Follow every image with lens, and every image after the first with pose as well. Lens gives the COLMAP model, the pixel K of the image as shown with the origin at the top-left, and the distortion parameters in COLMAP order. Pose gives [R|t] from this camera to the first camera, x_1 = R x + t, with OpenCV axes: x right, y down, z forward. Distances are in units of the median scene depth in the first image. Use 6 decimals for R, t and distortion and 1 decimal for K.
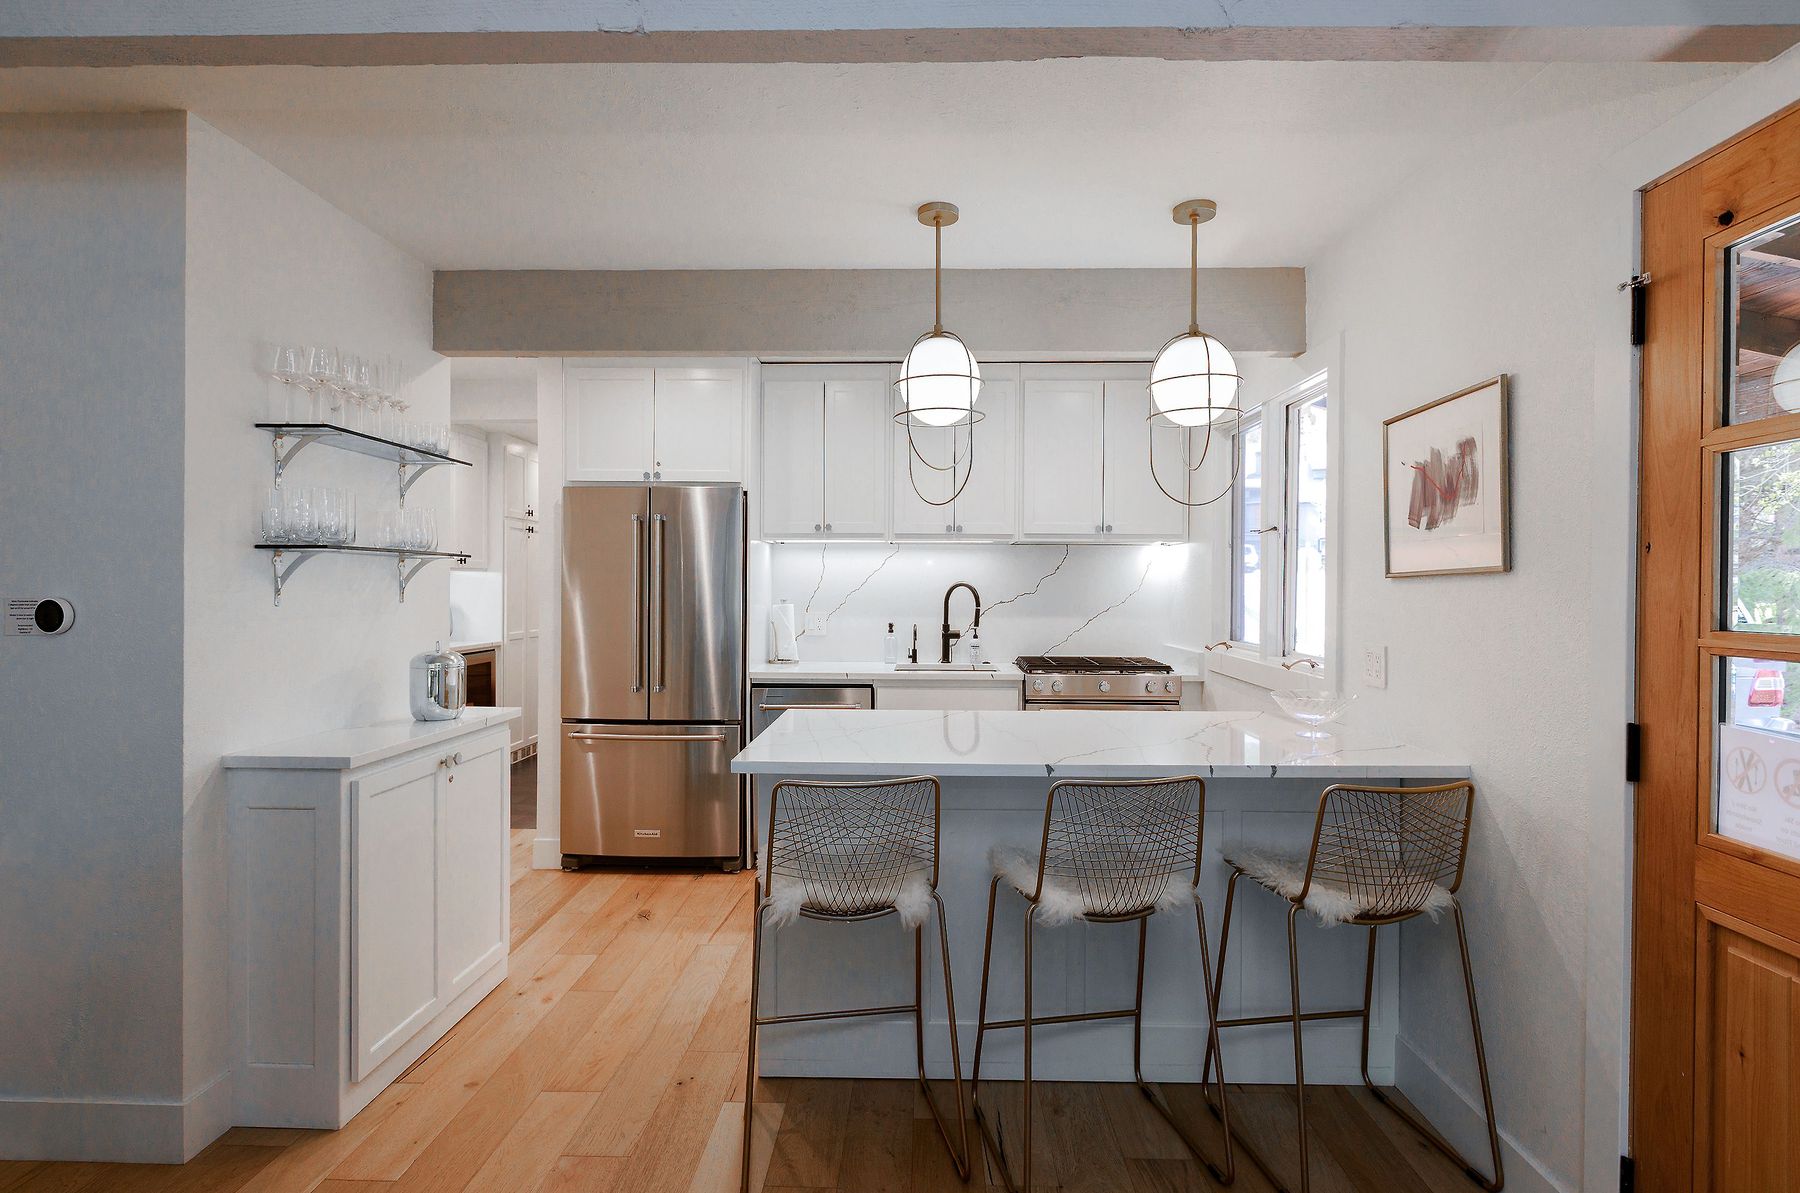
lens RADIAL K [[1023.5, 0, 1003.3], [0, 1023.5, 590.5], [0, 0, 1]] dist [0.001364, -0.000308]
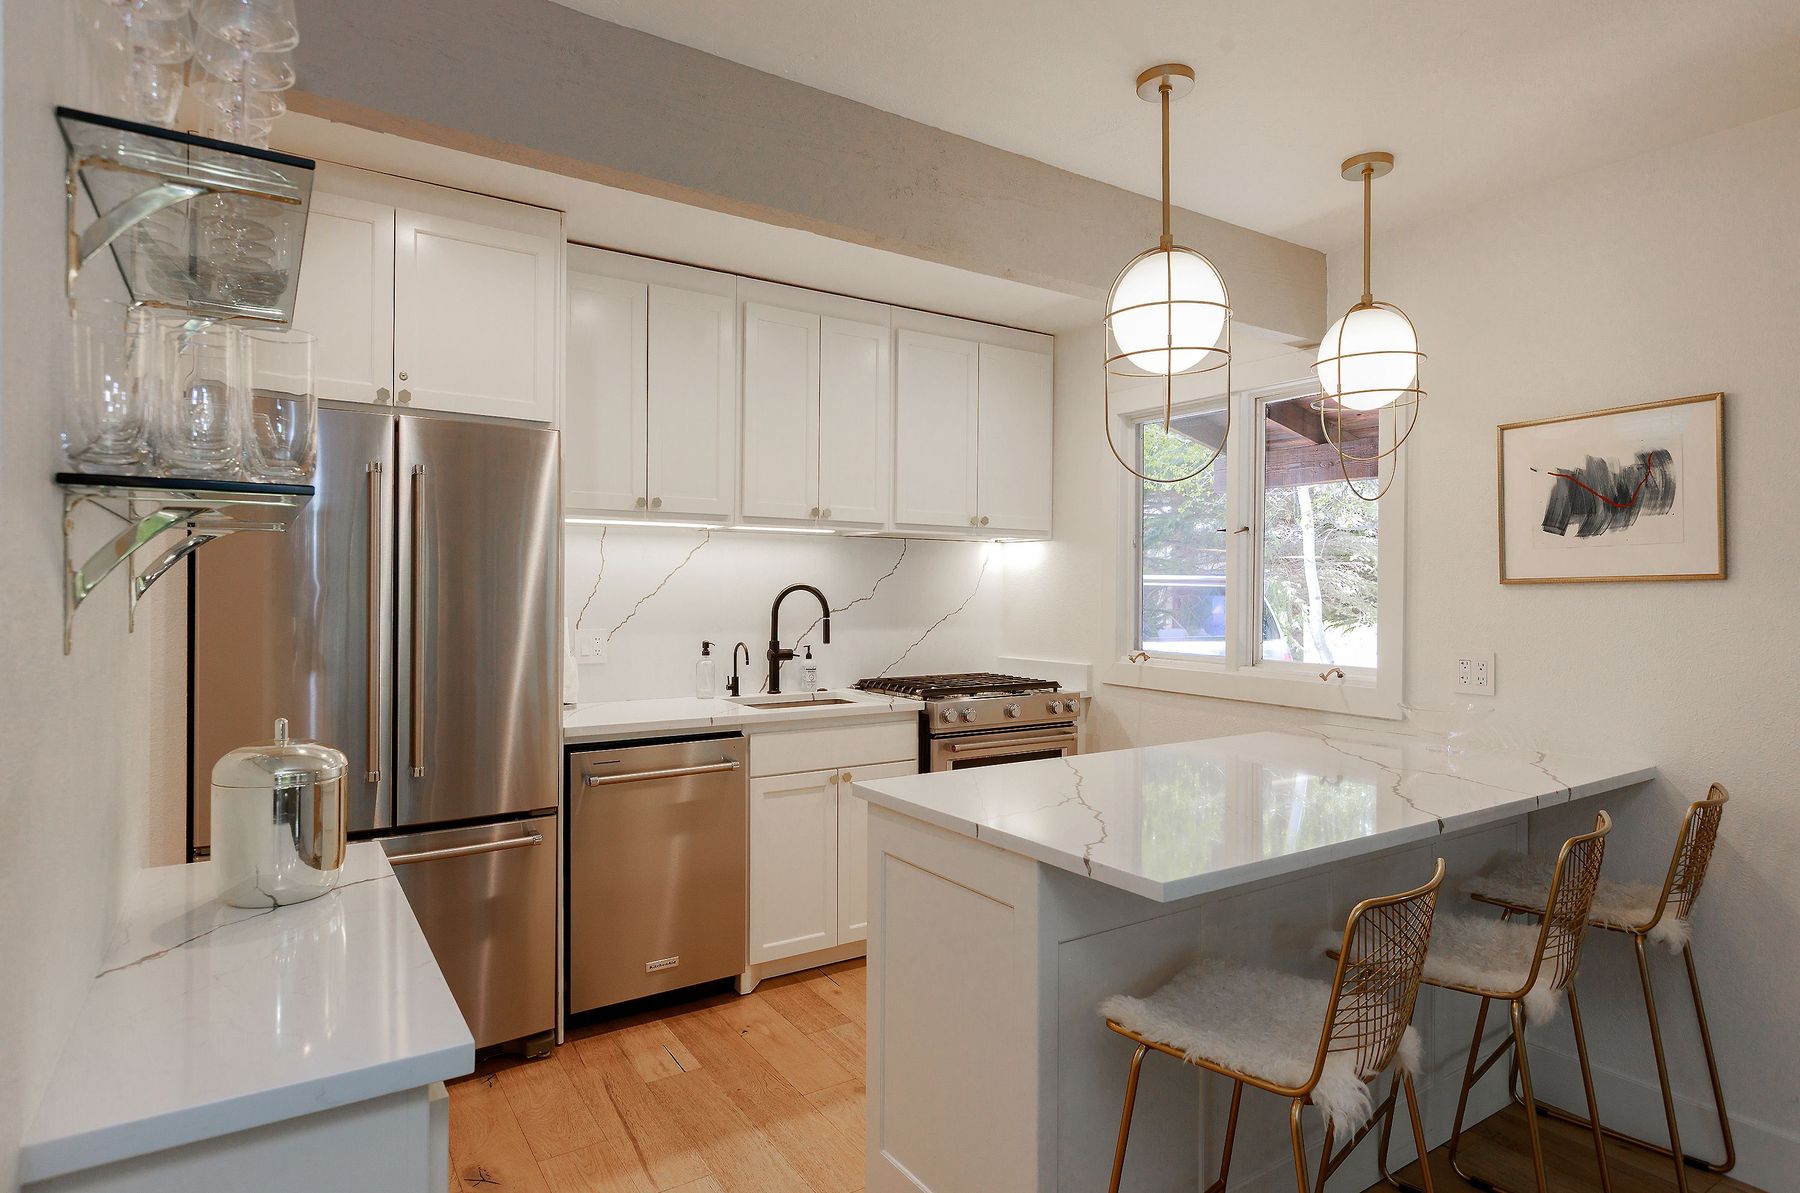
lens RADIAL K [[1023.5, 0, 1003.3], [0, 1023.5, 590.5], [0, 0, 1]] dist [0.001364, -0.000308]
pose [[0.795919, -0.001072, 0.605403, -0.416296], [0.000200, 0.999999, 0.001509, -0.005173], [-0.605404, -0.001080, 0.795918, 0.344252]]
